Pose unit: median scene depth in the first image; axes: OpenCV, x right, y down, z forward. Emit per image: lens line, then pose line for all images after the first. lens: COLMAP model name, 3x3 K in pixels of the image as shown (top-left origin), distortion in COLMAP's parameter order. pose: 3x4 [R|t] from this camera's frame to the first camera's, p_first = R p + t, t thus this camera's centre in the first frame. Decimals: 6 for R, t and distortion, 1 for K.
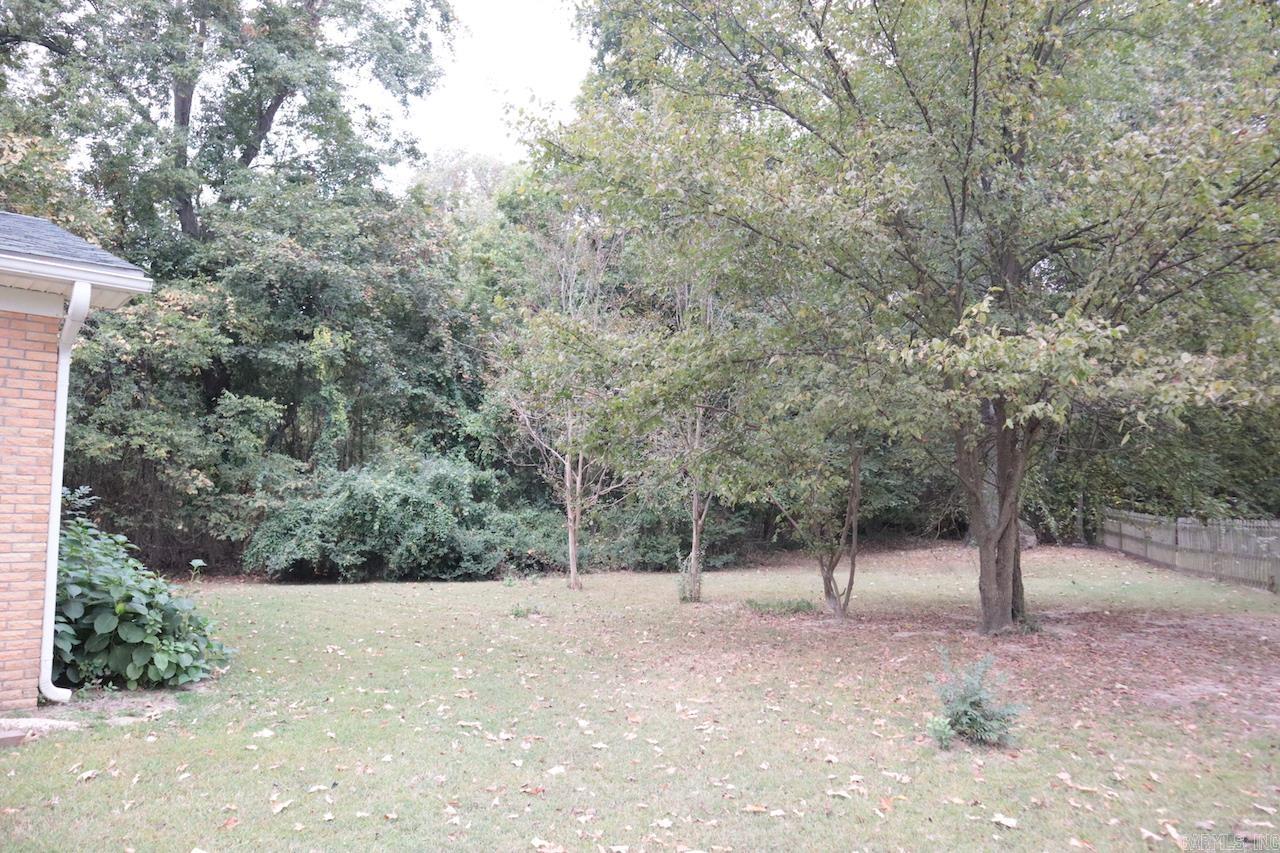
lens RADIAL K [[882.0, 0, 635.3], [0, 882.0, 431.1], [0, 0, 1]] dist [-0.108388, 0.057336]
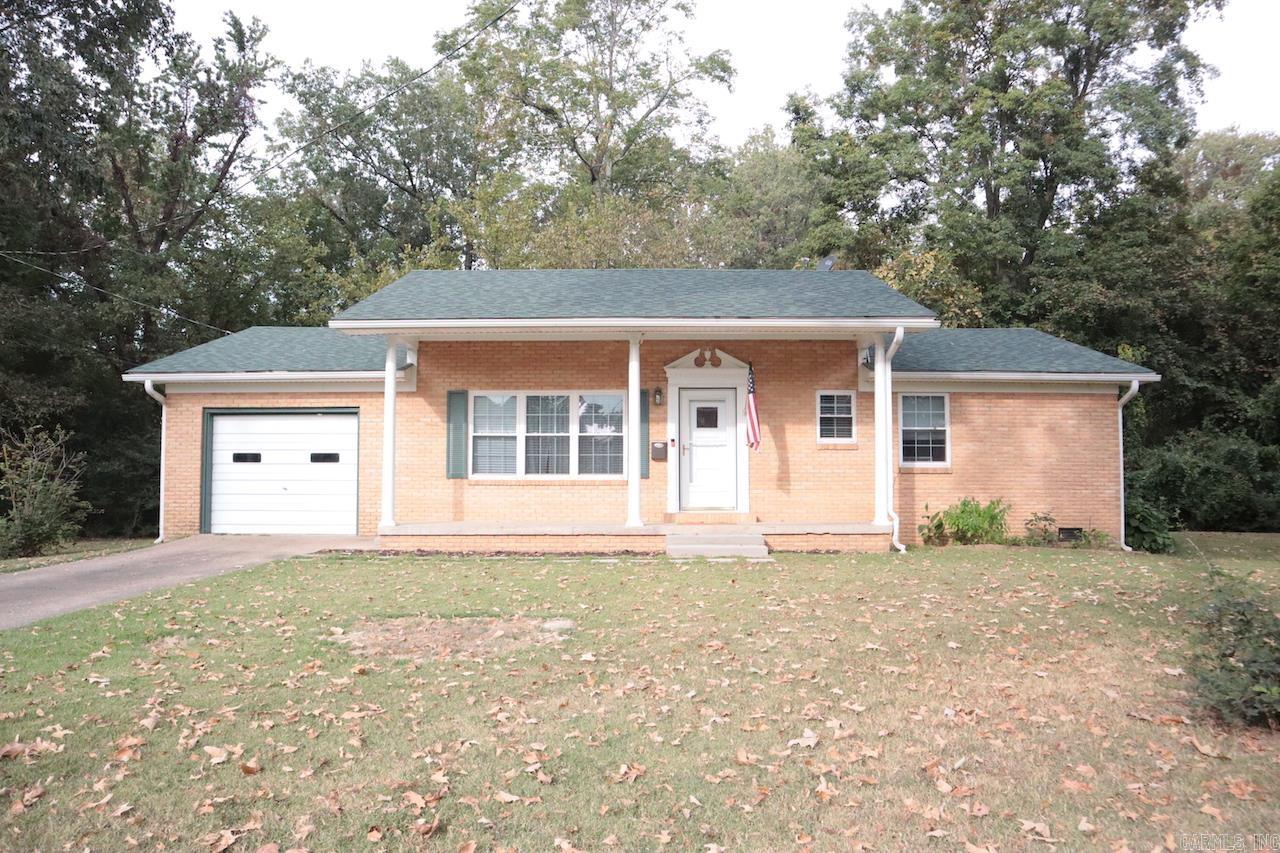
lens RADIAL K [[882.0, 0, 635.3], [0, 882.0, 431.1], [0, 0, 1]] dist [-0.108388, 0.057336]
pose [[0.727892, -0.043318, -0.684323, -0.006974], [0.059497, 0.998229, 0.000096, -0.029982], [0.683106, -0.040785, 0.729179, -0.489787]]
